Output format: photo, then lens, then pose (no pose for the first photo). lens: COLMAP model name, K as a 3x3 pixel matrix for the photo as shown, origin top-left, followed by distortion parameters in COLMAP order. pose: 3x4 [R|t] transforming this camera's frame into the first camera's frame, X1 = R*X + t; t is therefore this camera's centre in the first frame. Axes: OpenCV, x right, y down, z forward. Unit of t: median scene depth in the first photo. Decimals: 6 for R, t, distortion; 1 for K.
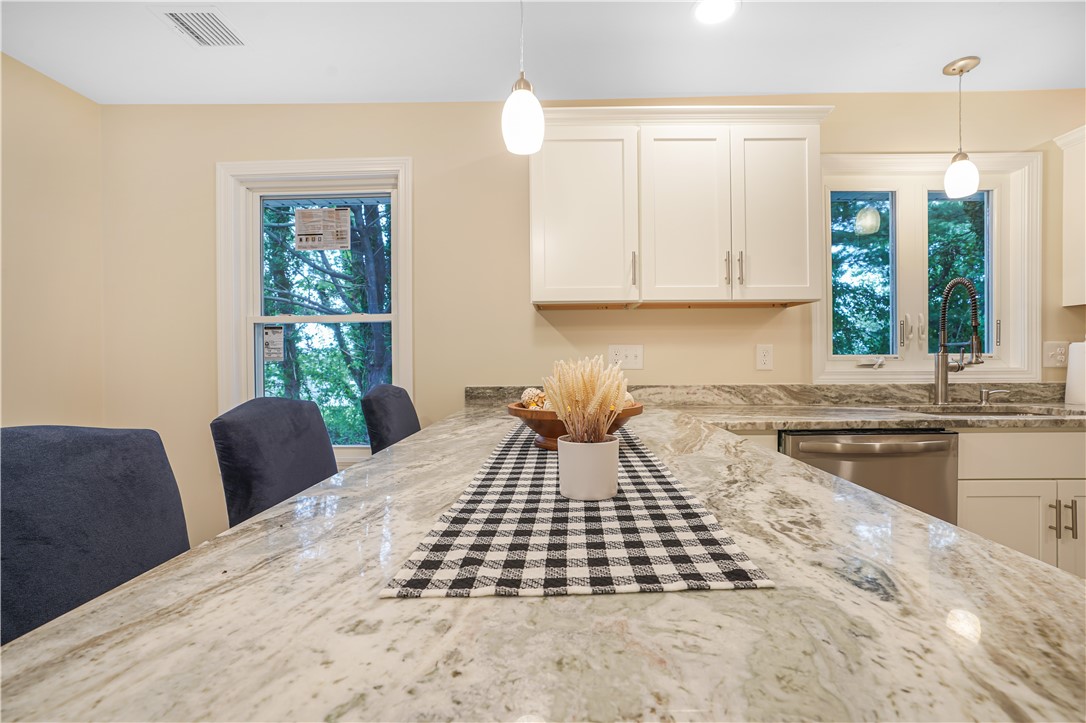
lens RADIAL K [[503.8, 0, 543.0], [0, 503.8, 361.5], [0, 0, 1]] dist [-0.033278, 0.013753]
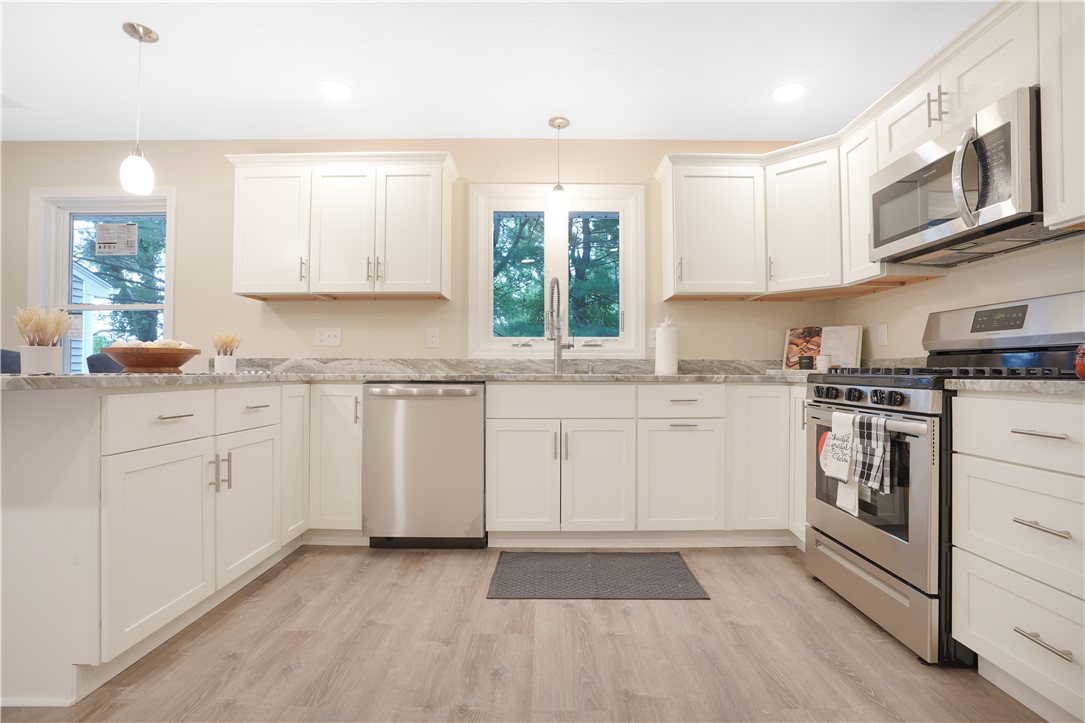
lens RADIAL K [[509.2, 0, 547.8], [0, 509.2, 360.5], [0, 0, 1]] dist [-0.065514, 0.029661]
pose [[0.999829, 0.010708, 0.015075, 0.736379], [-0.010332, 0.999638, -0.024828, 0.082194], [-0.015335, 0.024668, 0.999578, -0.334539]]
